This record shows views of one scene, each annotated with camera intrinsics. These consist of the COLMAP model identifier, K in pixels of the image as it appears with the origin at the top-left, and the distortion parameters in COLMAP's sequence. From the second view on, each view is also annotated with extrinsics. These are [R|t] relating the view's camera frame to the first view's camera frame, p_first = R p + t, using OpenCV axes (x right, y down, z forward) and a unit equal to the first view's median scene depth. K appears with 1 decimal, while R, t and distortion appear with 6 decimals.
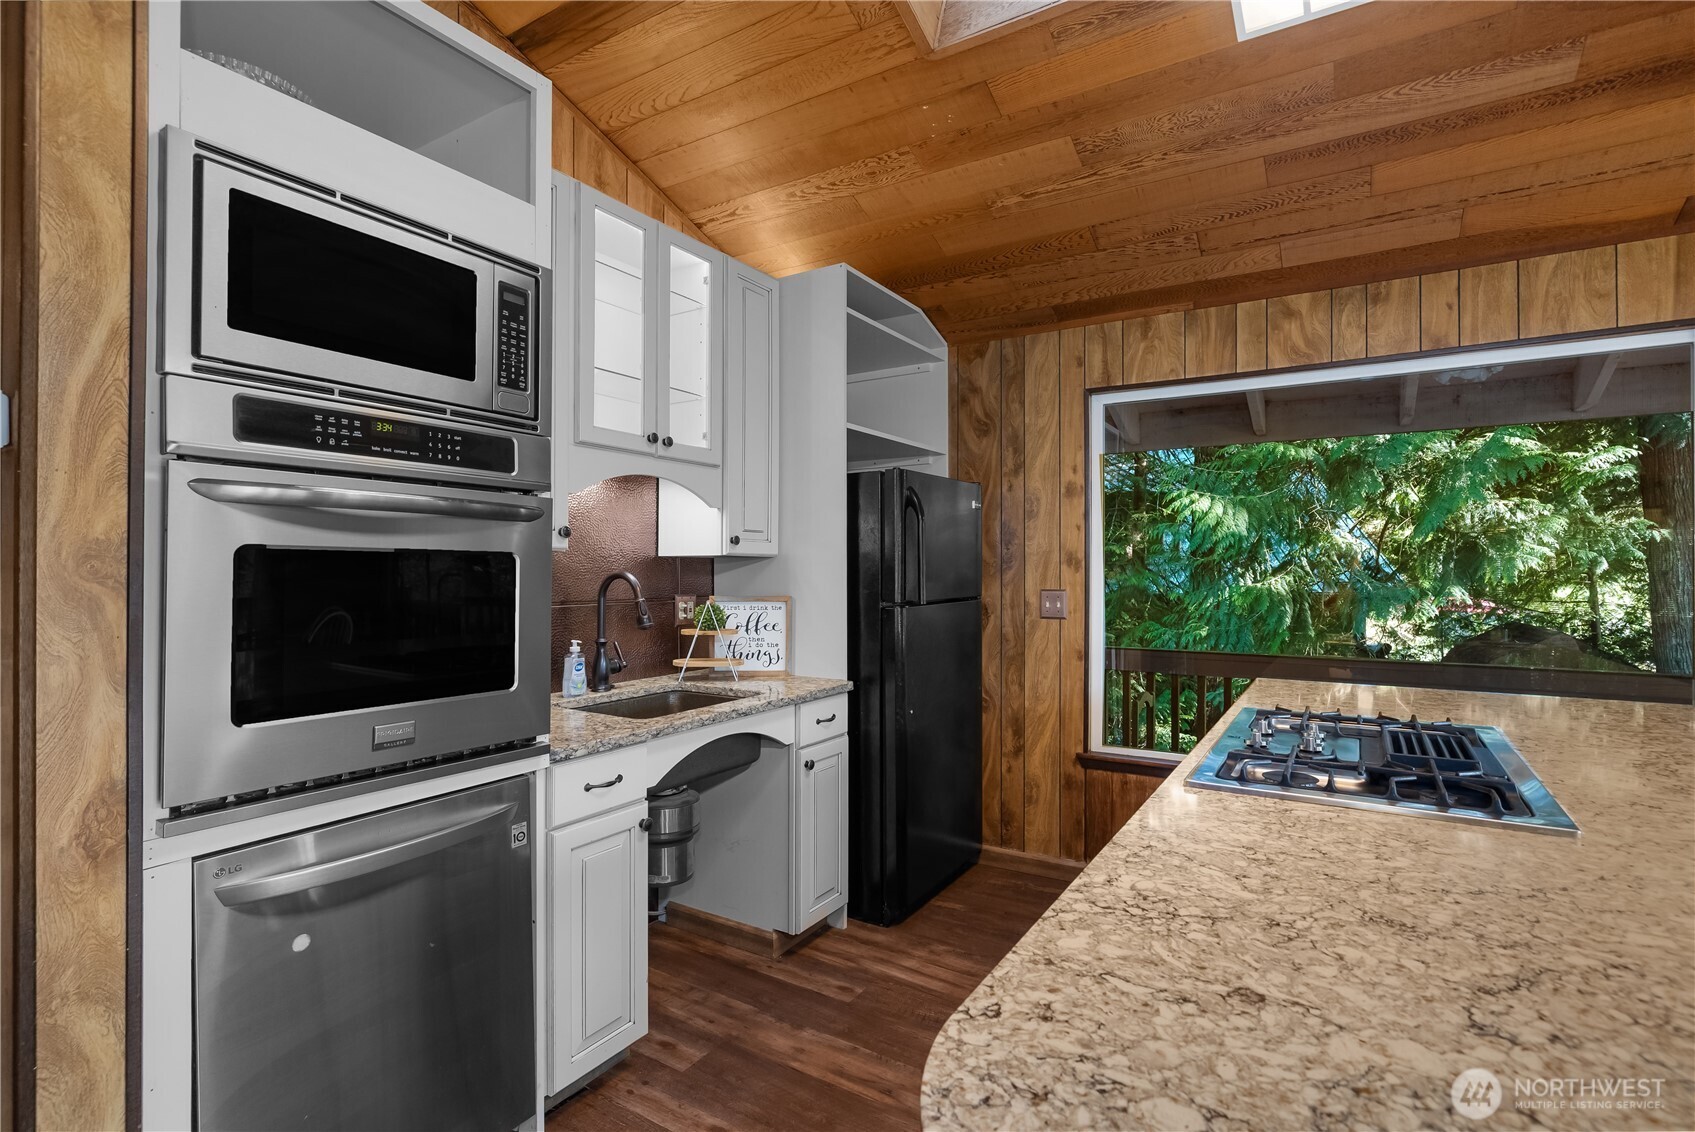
lens RADIAL K [[810.8, 0, 847.5], [0, 810.8, 566.0], [0, 0, 1]] dist [-0.006857, 0.000461]
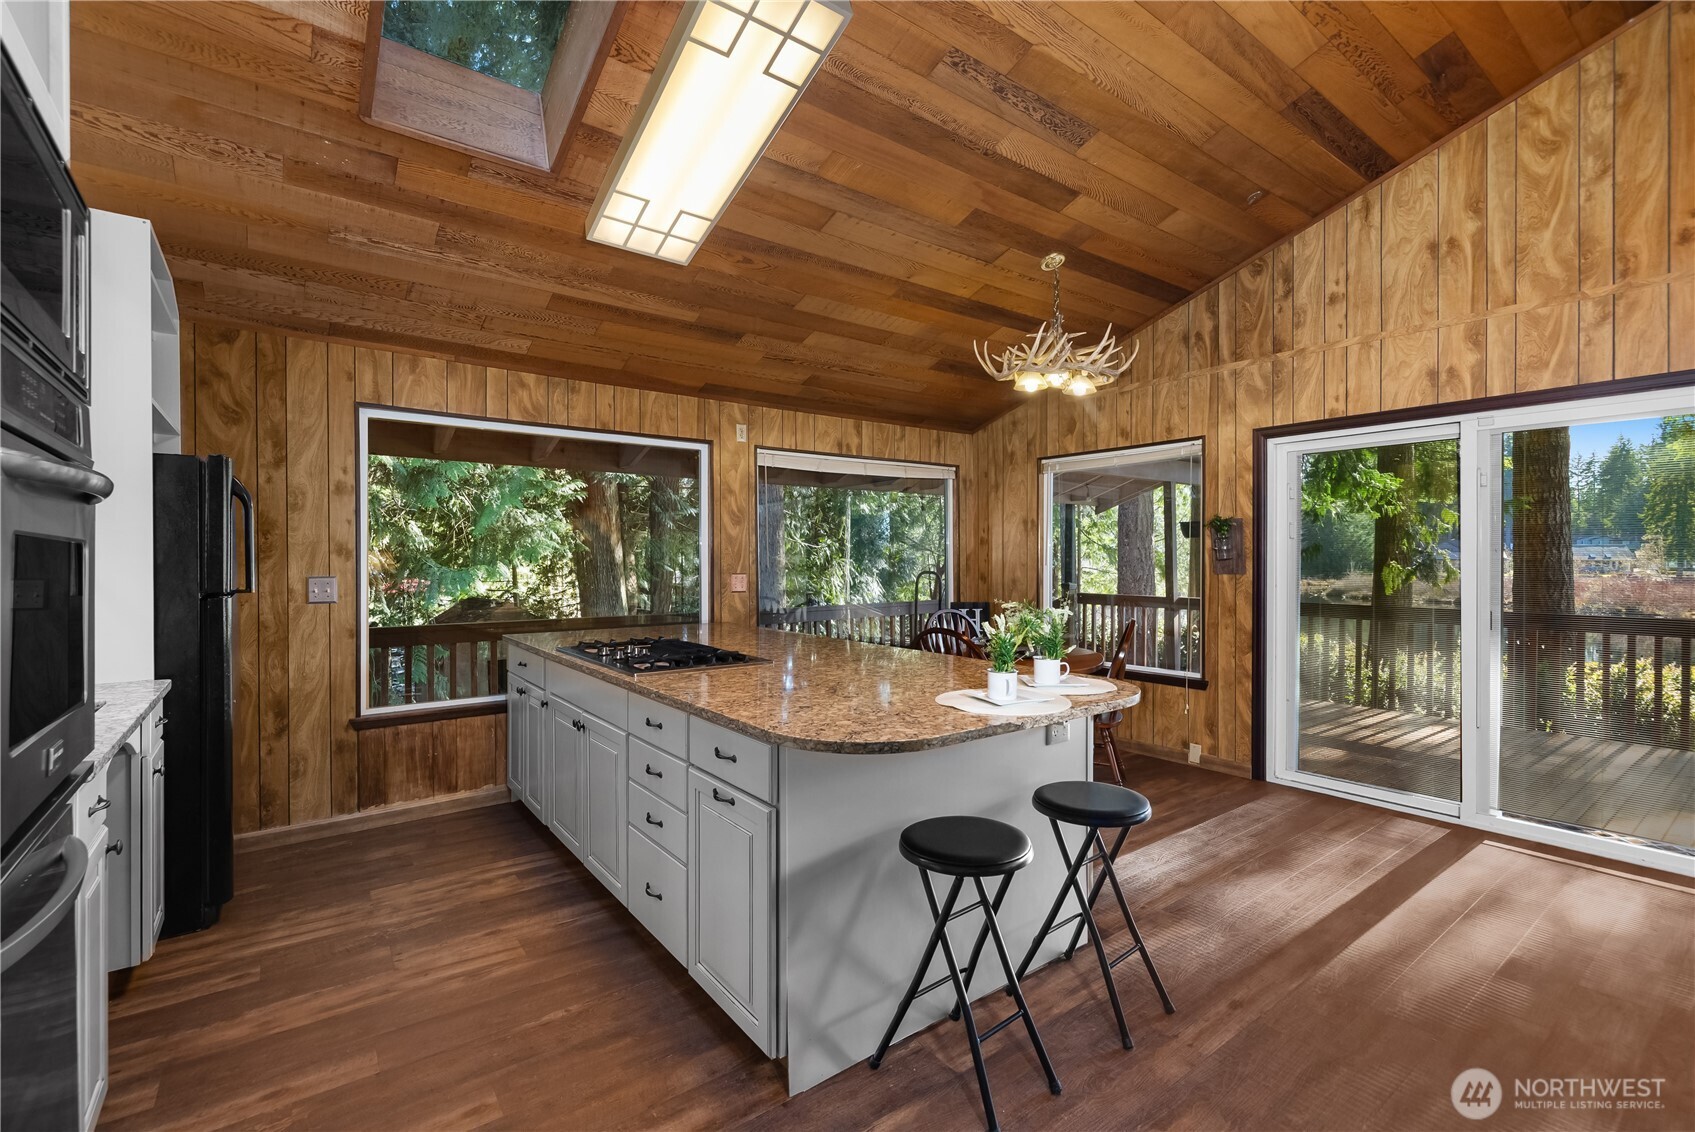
lens RADIAL K [[746.2, 0, 827.7], [0, 746.2, 562.6], [0, 0, 1]] dist [0.002334, 0.000647]
pose [[0.365065, -0.005642, 0.930965, -0.479022], [-0.006339, 0.999943, 0.008546, -0.003839], [-0.930960, -0.009021, 0.365008, -0.012607]]
